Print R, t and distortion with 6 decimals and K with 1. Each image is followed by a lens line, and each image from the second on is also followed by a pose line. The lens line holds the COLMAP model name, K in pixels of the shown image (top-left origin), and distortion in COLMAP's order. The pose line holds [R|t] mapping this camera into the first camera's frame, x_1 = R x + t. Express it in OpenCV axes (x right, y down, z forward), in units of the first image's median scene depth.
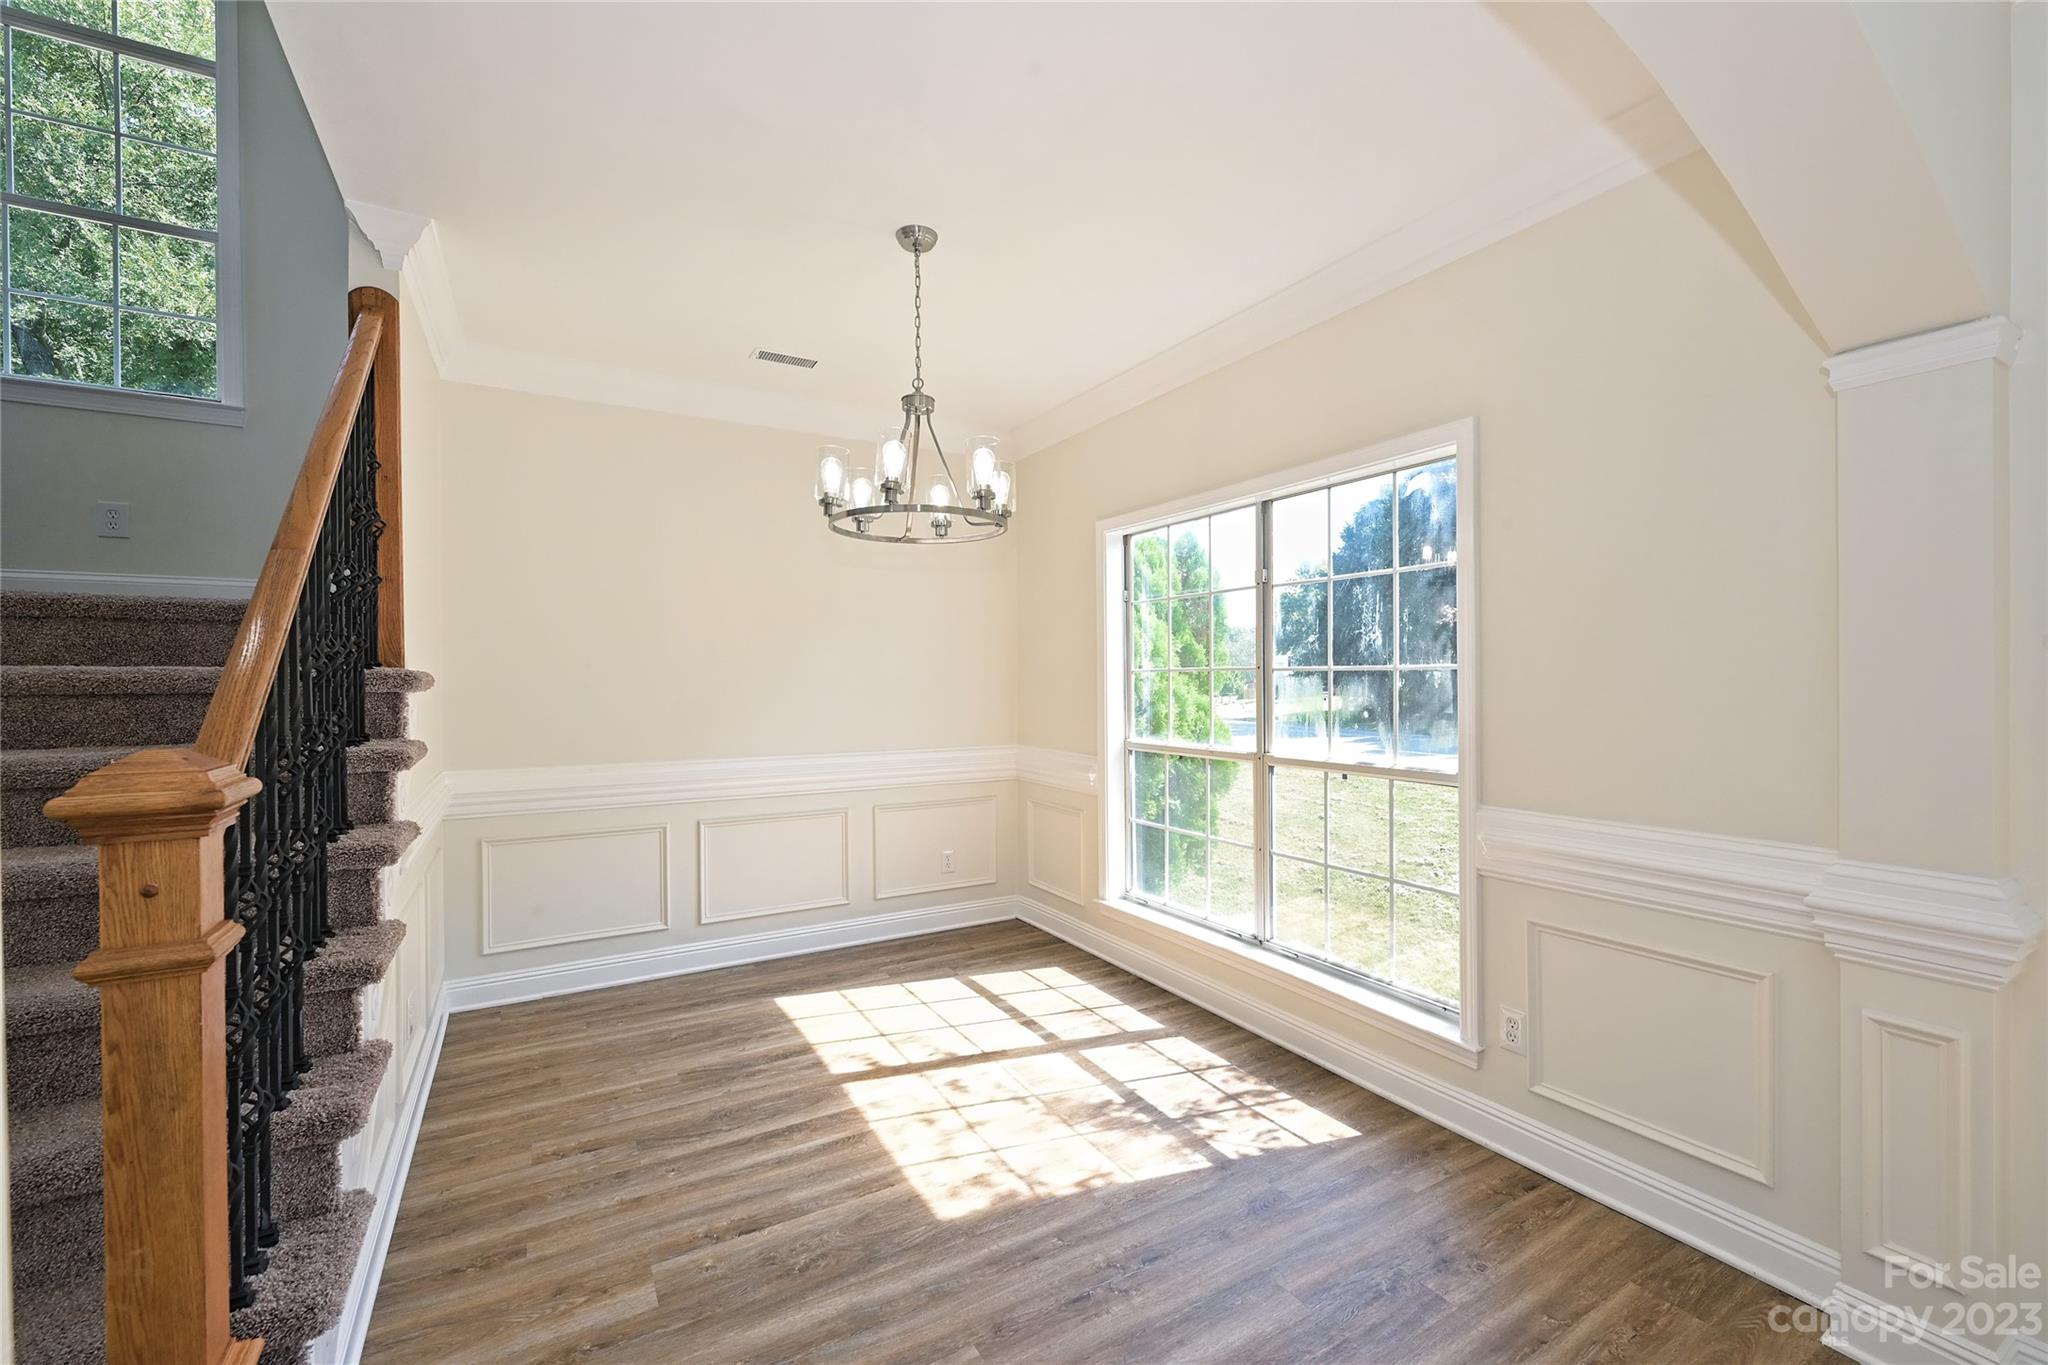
lens RADIAL K [[839.6, 0, 1020.4], [0, 839.6, 681.0], [0, 0, 1]] dist [0.003626, 0.000215]
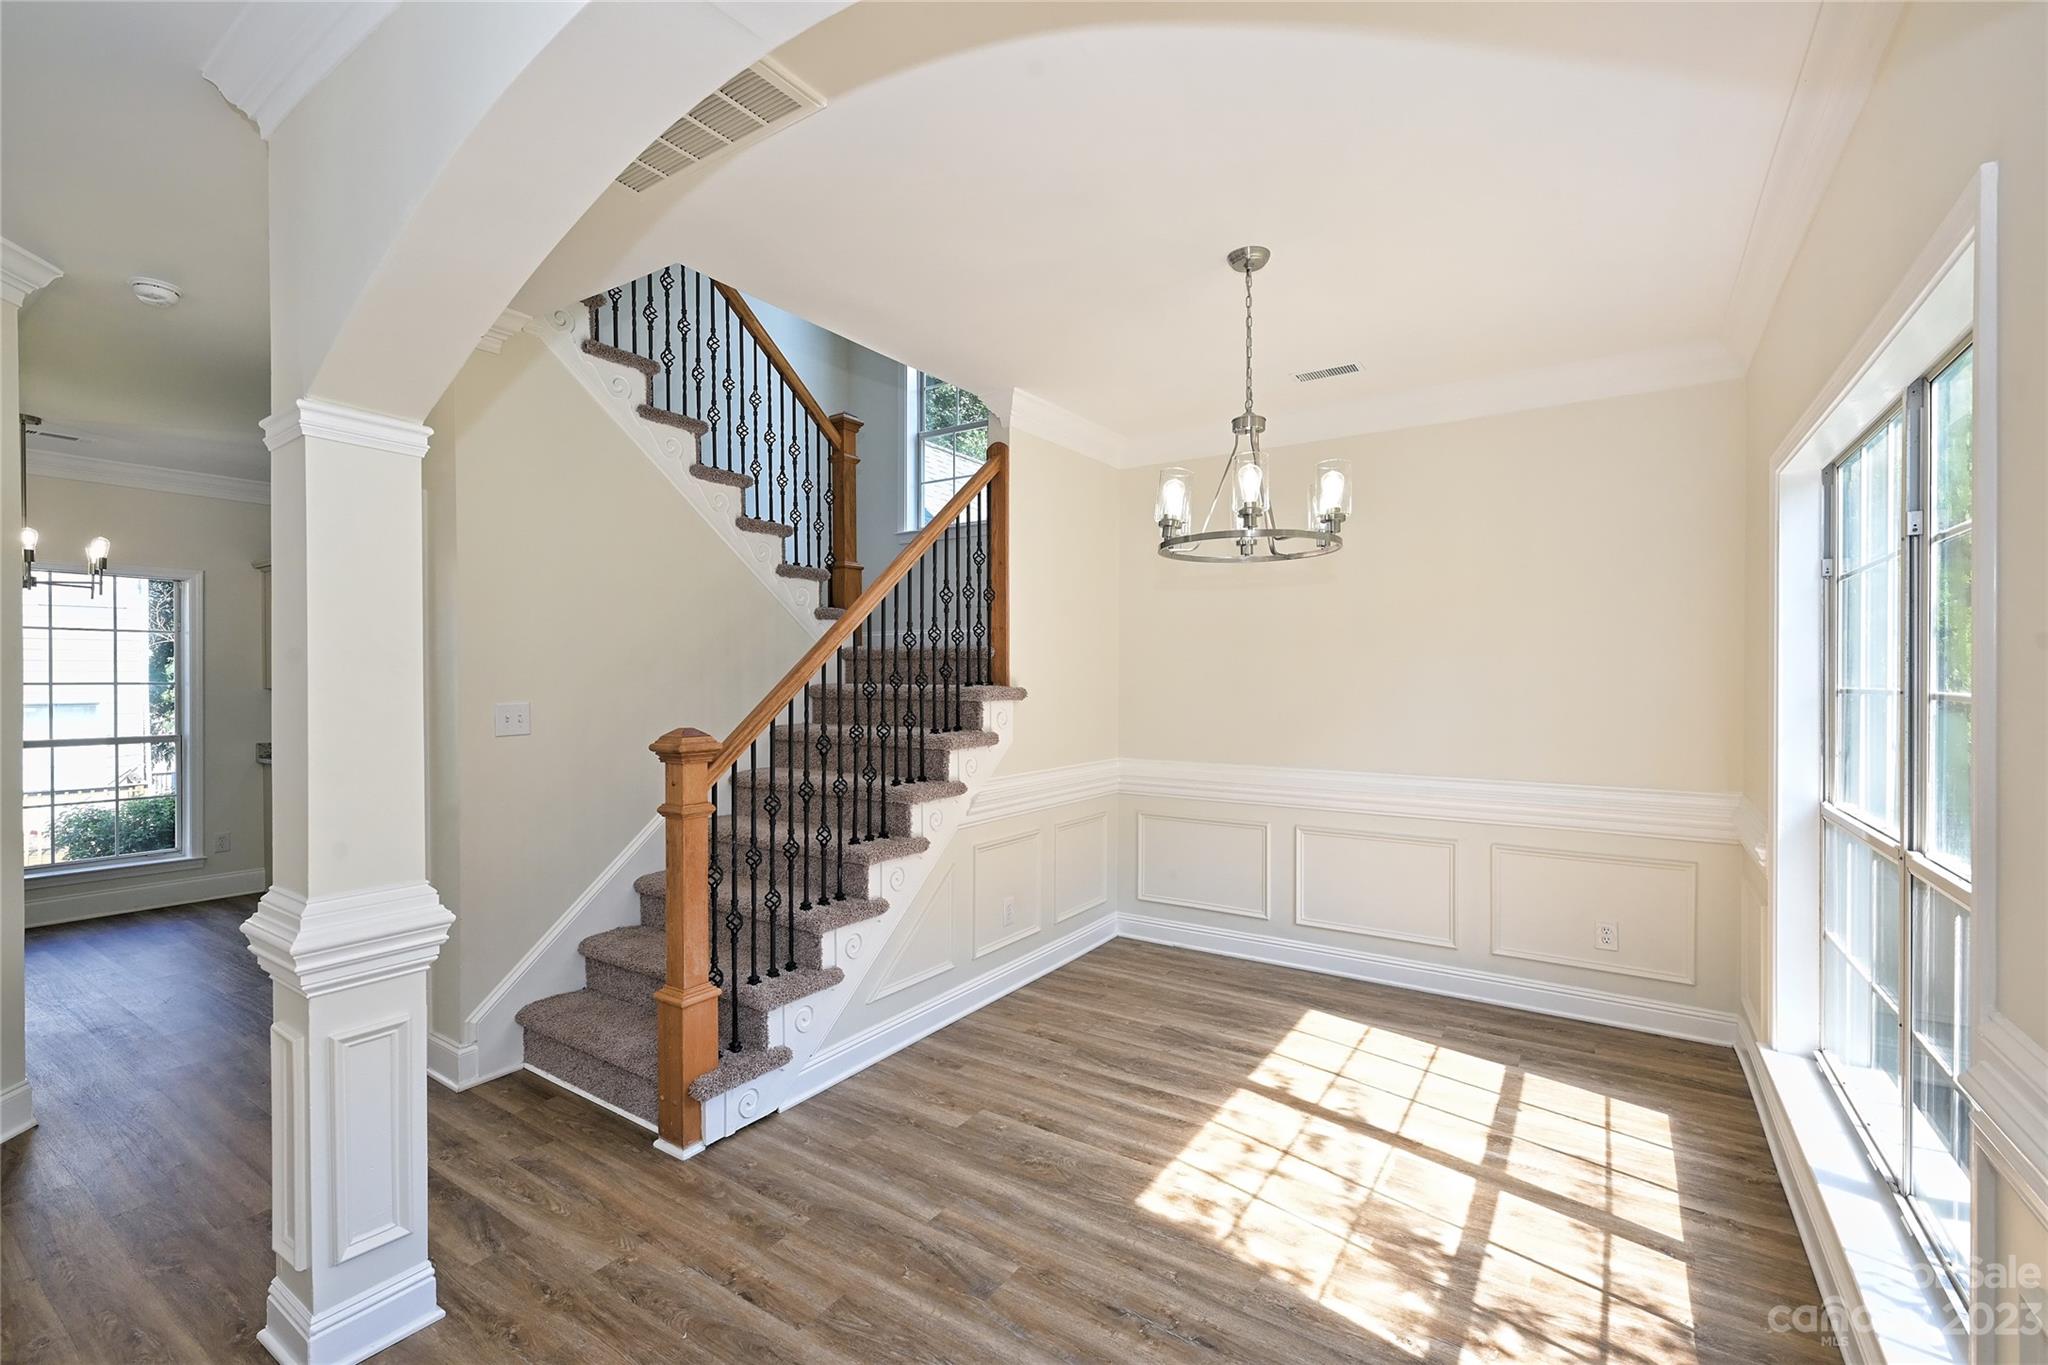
lens RADIAL K [[884.5, 0, 1019.6], [0, 884.5, 683.6], [0, 0, 1]] dist [0.003645, -0.000234]
pose [[0.443812, 0.008586, -0.896079, 0.605643], [-0.005460, 0.999961, 0.006877, -0.024571], [0.896103, 0.001840, 0.443842, 0.253505]]
